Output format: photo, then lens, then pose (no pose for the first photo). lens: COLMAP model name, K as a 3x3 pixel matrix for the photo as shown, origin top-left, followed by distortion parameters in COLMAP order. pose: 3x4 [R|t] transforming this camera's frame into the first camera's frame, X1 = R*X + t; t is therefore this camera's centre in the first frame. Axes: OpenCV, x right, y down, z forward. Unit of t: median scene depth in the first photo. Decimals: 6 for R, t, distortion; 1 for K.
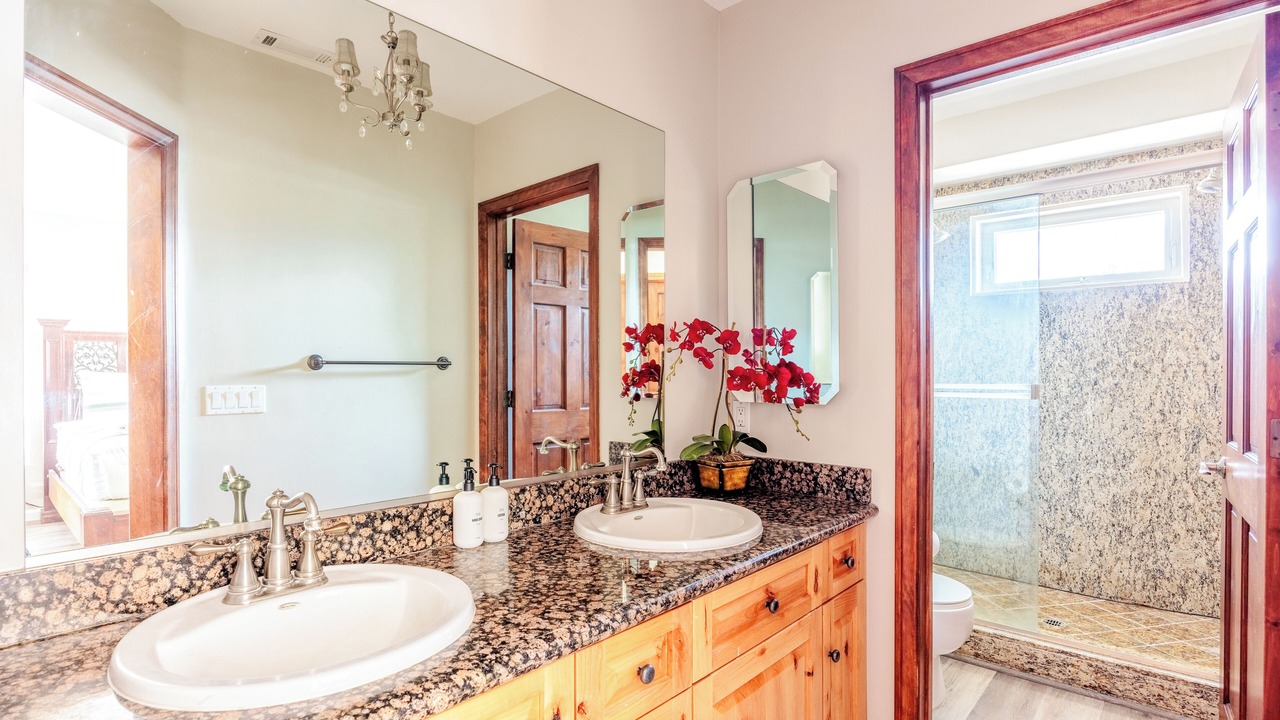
lens RADIAL K [[614.5, 0, 643.2], [0, 614.5, 375.4], [0, 0, 1]] dist [-0.011477, -0.000101]
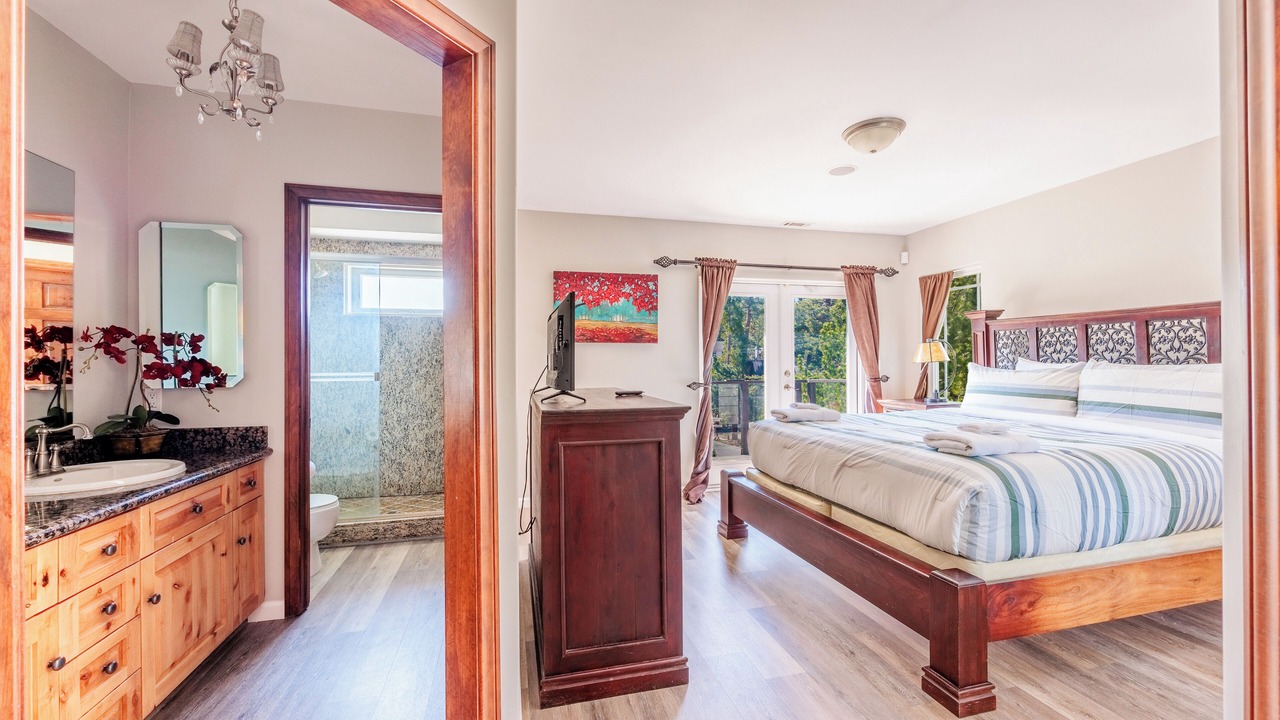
lens RADIAL K [[515.5, 0, 644.4], [0, 515.5, 358.0], [0, 0, 1]] dist [-0.001649, -0.000305]
pose [[0.548418, 0.007469, 0.836171, -0.202888], [0.009270, 0.999844, -0.015011, 0.004014], [-0.836153, 0.015984, 0.548263, -0.532161]]
